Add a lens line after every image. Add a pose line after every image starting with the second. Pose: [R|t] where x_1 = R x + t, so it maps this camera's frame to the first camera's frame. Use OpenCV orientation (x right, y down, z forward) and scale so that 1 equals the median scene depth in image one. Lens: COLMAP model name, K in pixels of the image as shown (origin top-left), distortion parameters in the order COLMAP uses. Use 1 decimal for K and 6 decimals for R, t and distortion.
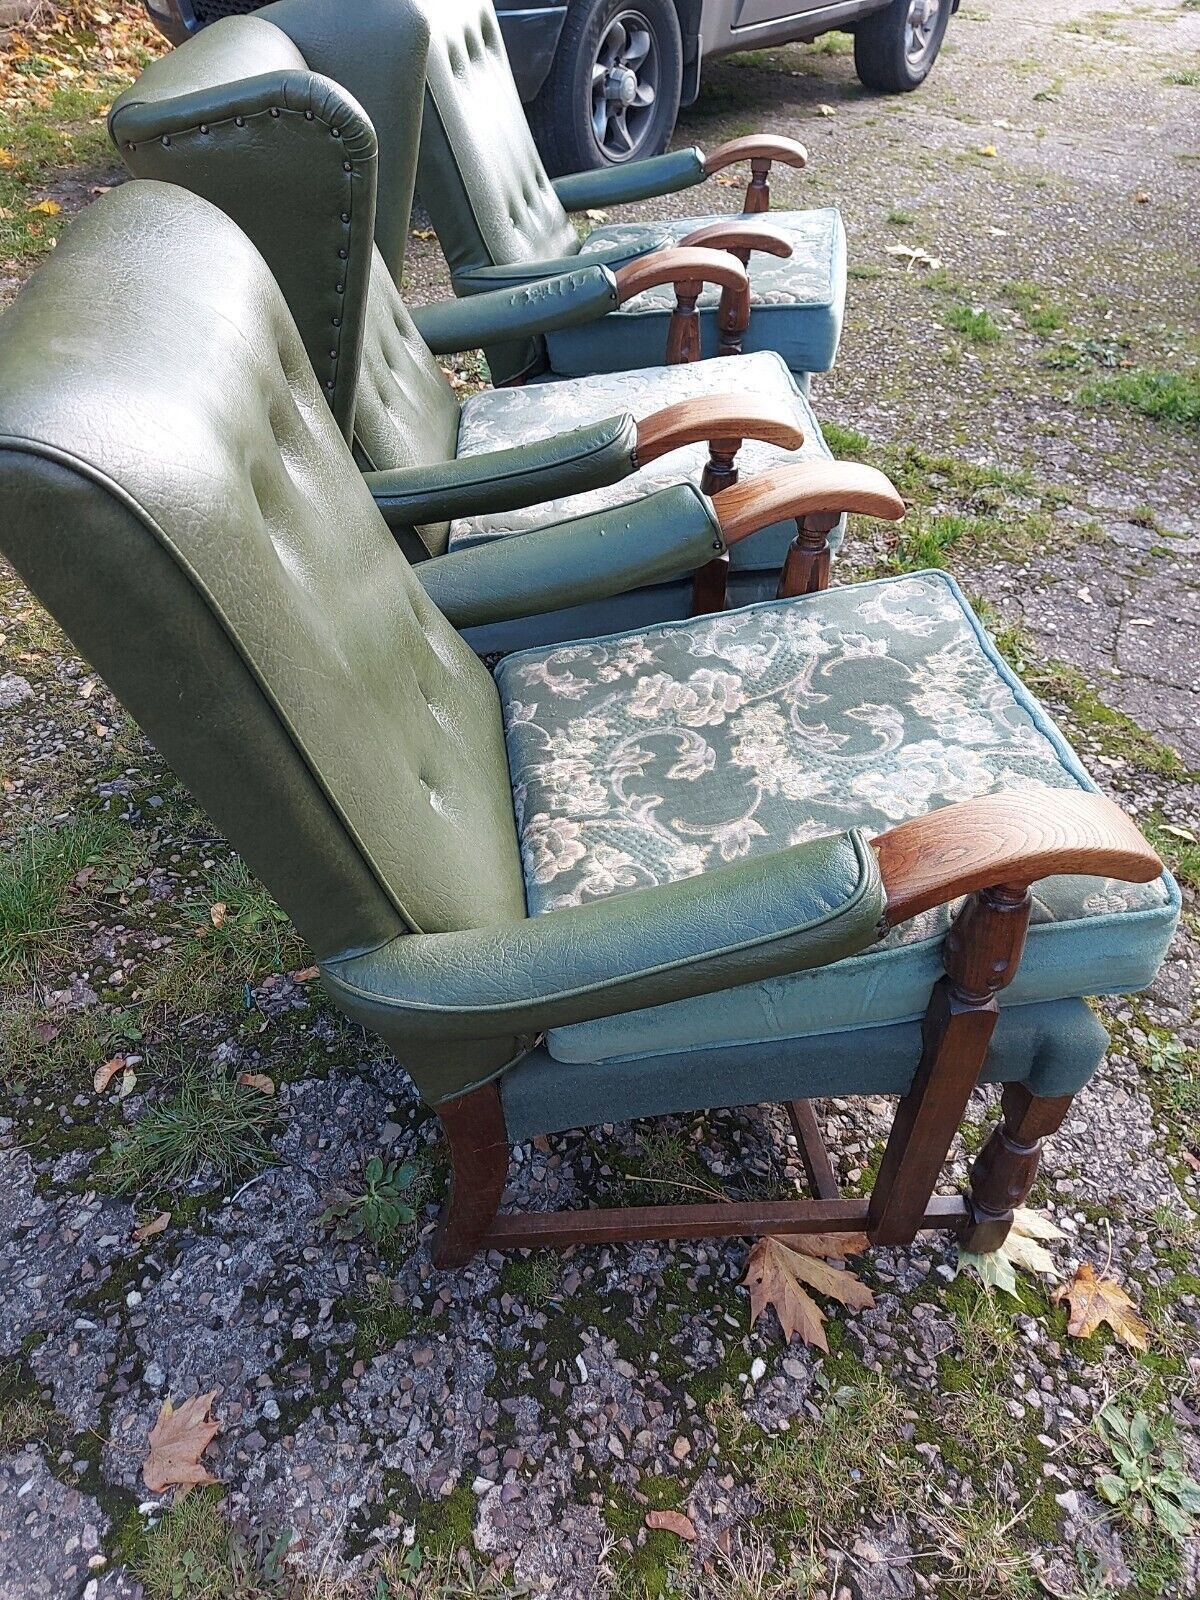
lens RADIAL K [[1142.5, 0, 597.8], [0, 1142.5, 812.3], [0, 0, 1]] dist [0.085581, -0.086083]
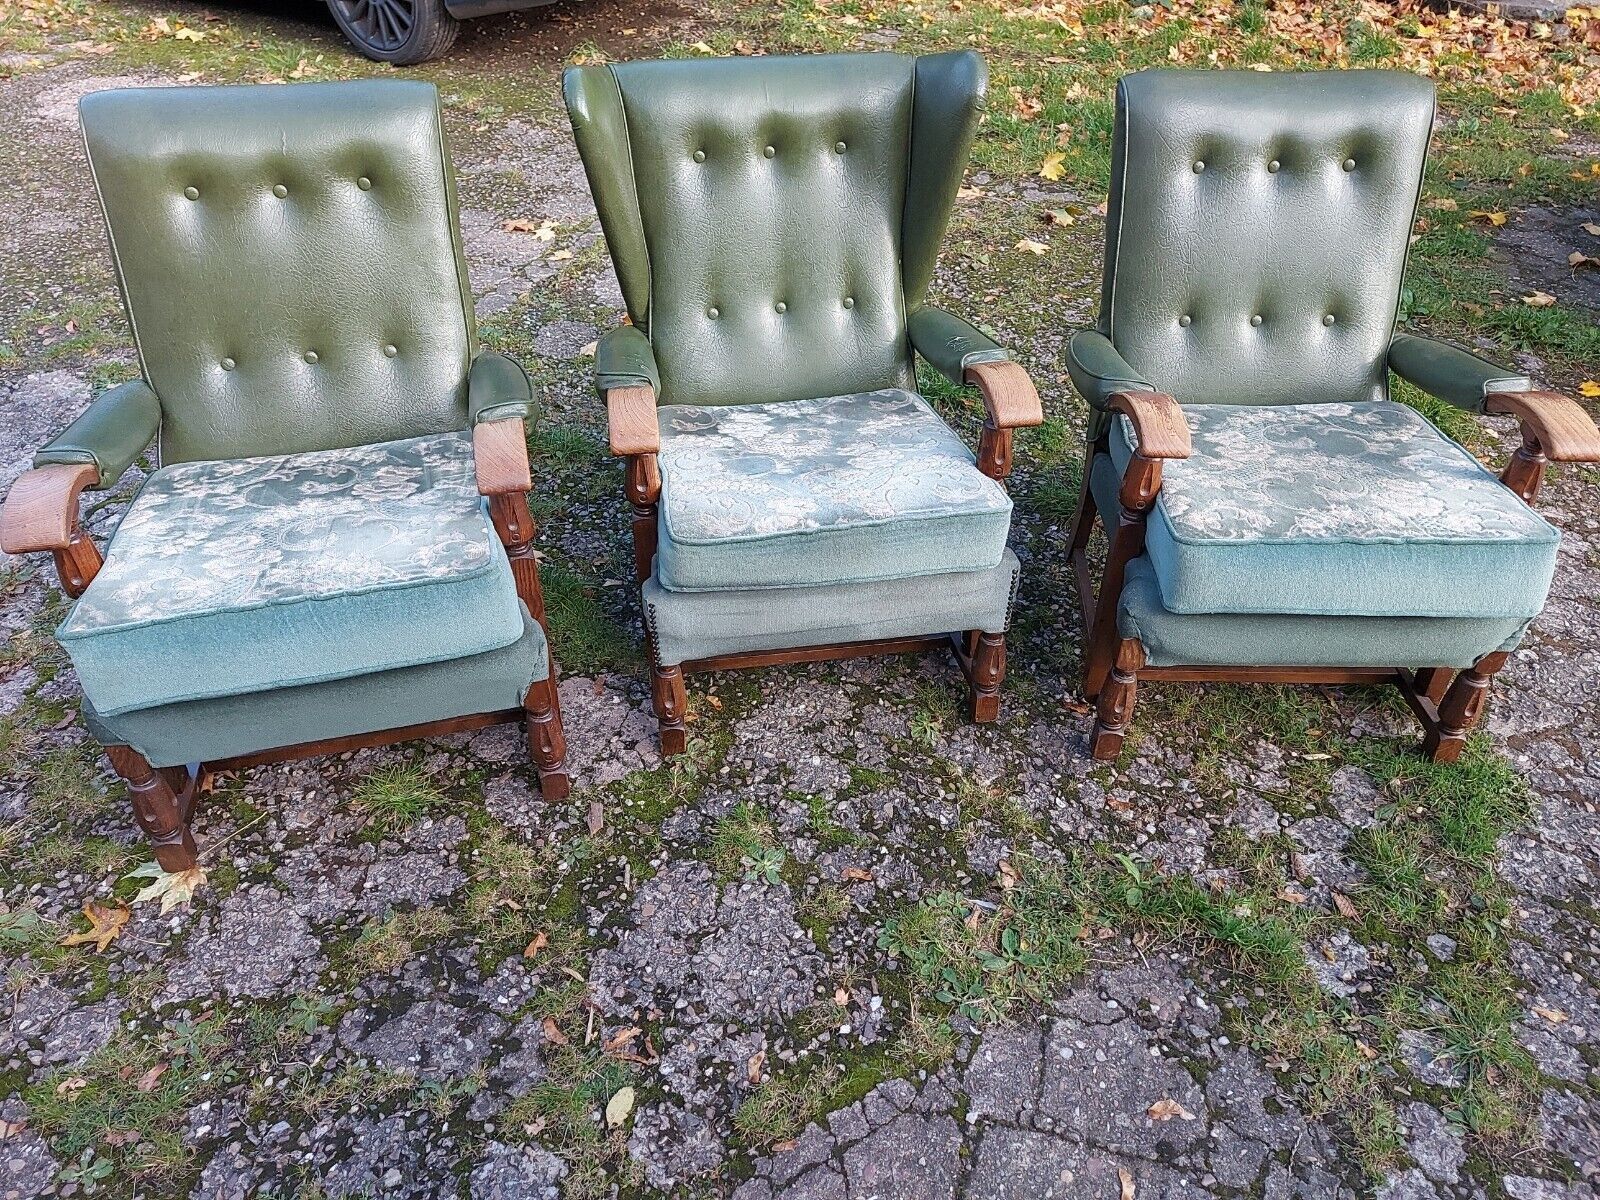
lens RADIAL K [[1142.5, 0, 801.6], [0, 1142.5, 604.9], [0, 0, 1]] dist [0.085581, -0.086083]
pose [[0.129920, 0.600204, -0.789225, 1.482576], [-0.667857, 0.641297, 0.377763, -0.960904], [0.732862, 0.478011, 0.484168, 0.782942]]
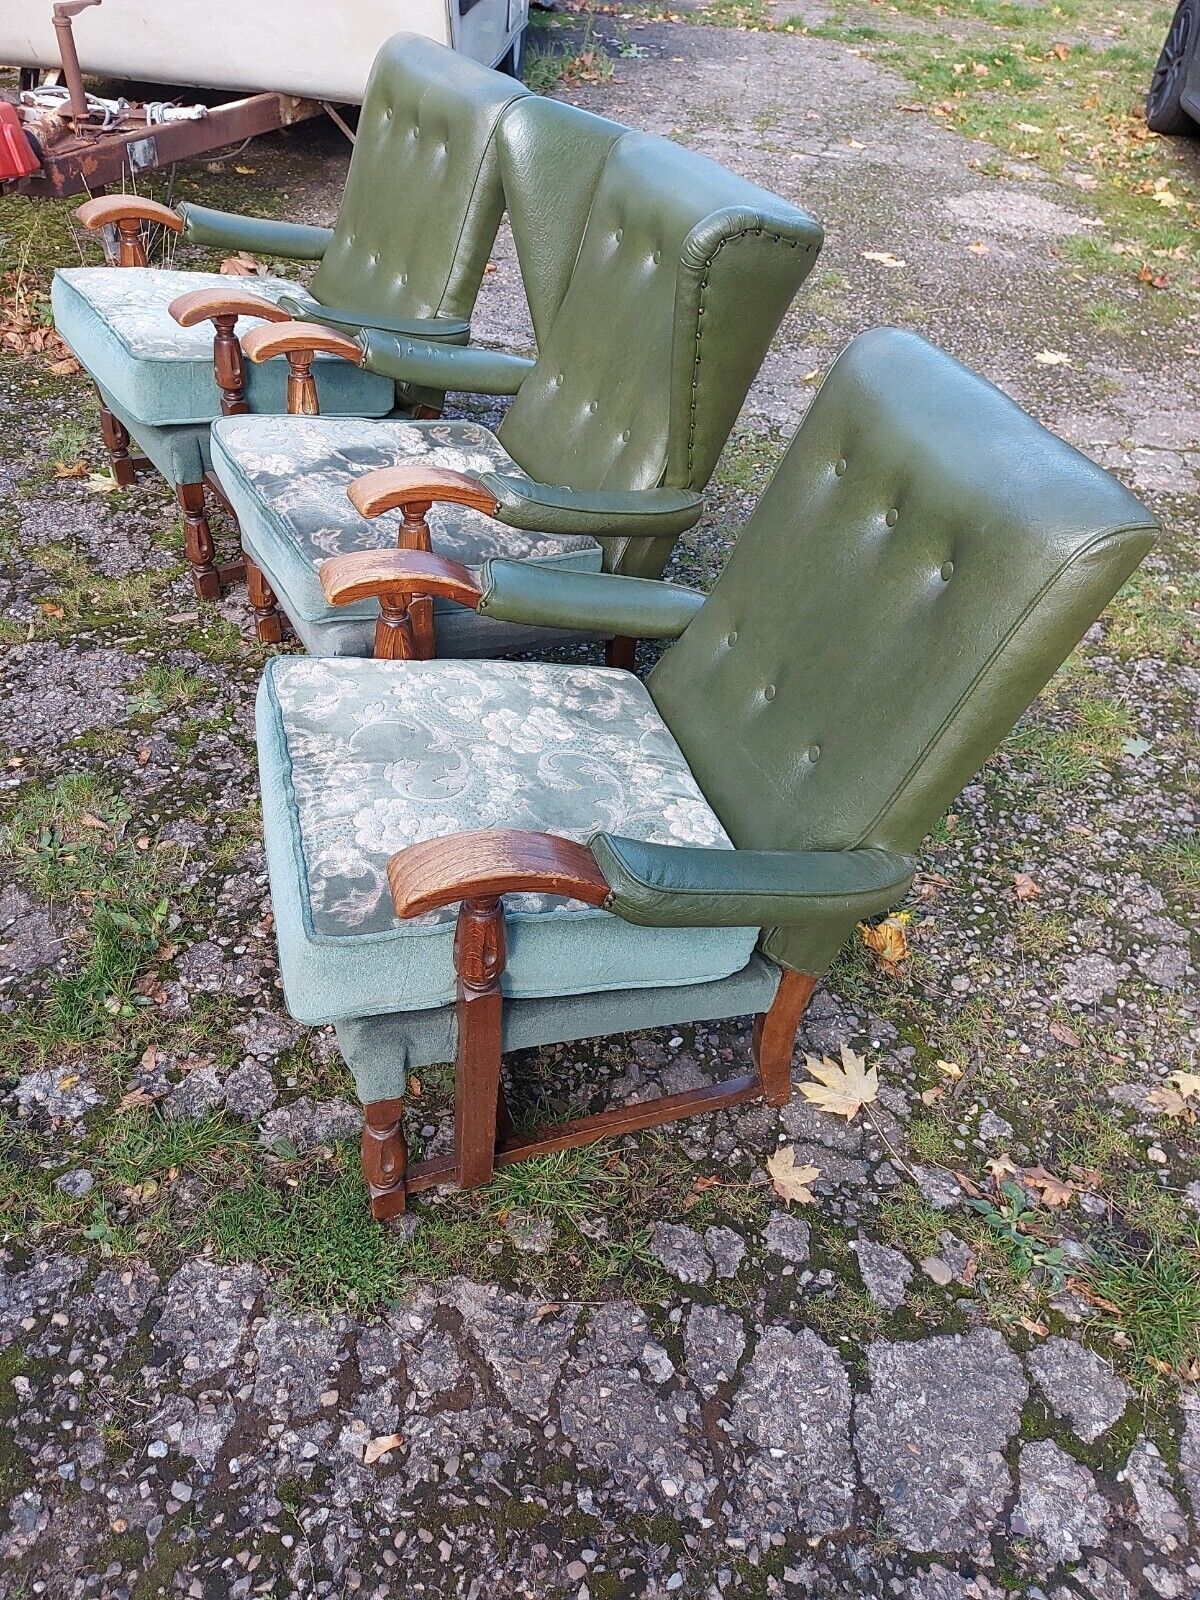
lens RADIAL K [[1142.5, 0, 596.8], [0, 1142.5, 808.9], [0, 0, 1]] dist [0.085581, -0.086083]
pose [[-0.893394, 0.215393, -0.394274, 0.580454], [-0.373571, 0.131373, 0.918252, -2.121206], [0.249582, 0.967650, -0.036903, 2.096688]]
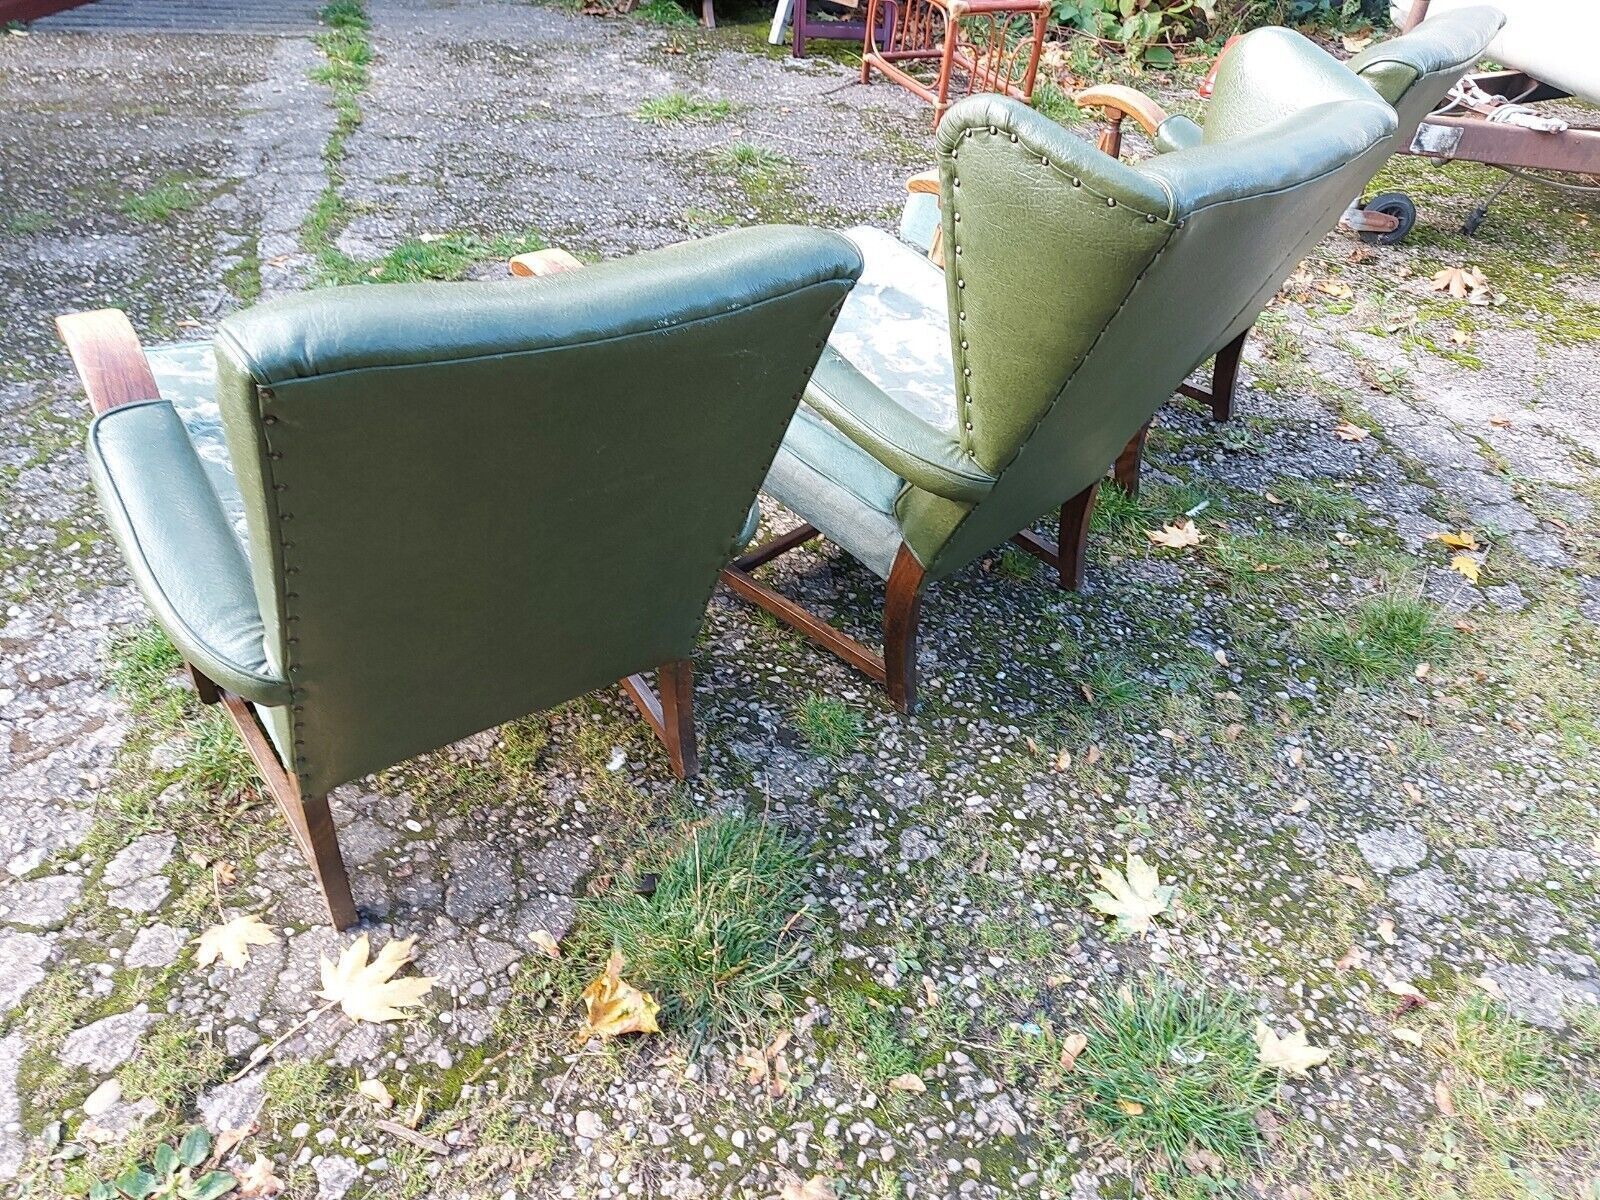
lens RADIAL K [[1142.5, 0, 802.6], [0, 1142.5, 605.4], [0, 0, 1]] dist [0.085581, -0.086083]
pose [[-0.689581, -0.524212, 0.499680, -0.917781], [0.399748, 0.299816, 0.866206, -1.846935], [-0.603888, 0.797065, 0.002806, 1.863058]]
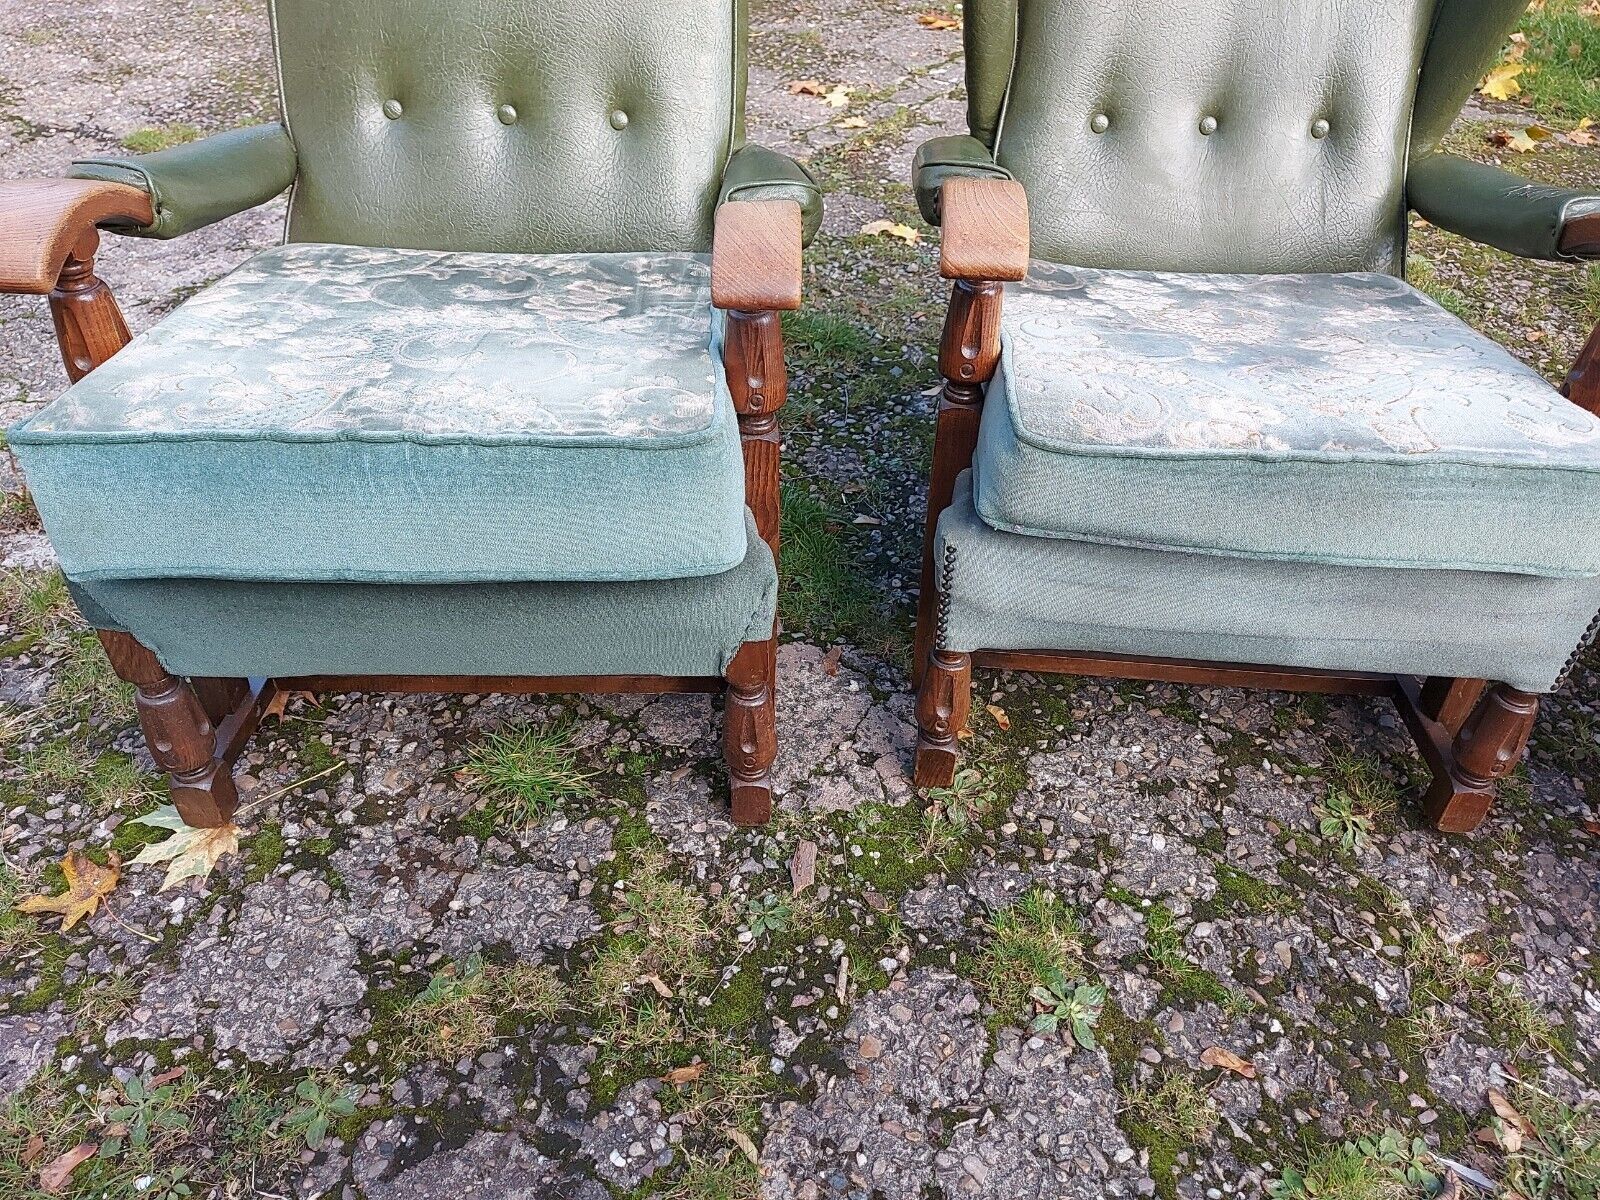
lens RADIAL K [[1142.5, 0, 800.7], [0, 1142.5, 609.0], [0, 0, 1]] dist [0.085581, -0.086083]
pose [[-0.106125, 0.616841, -0.779901, 1.011575], [-0.686296, 0.522122, 0.506346, -0.605717], [0.719538, 0.588979, 0.367925, 0.977772]]
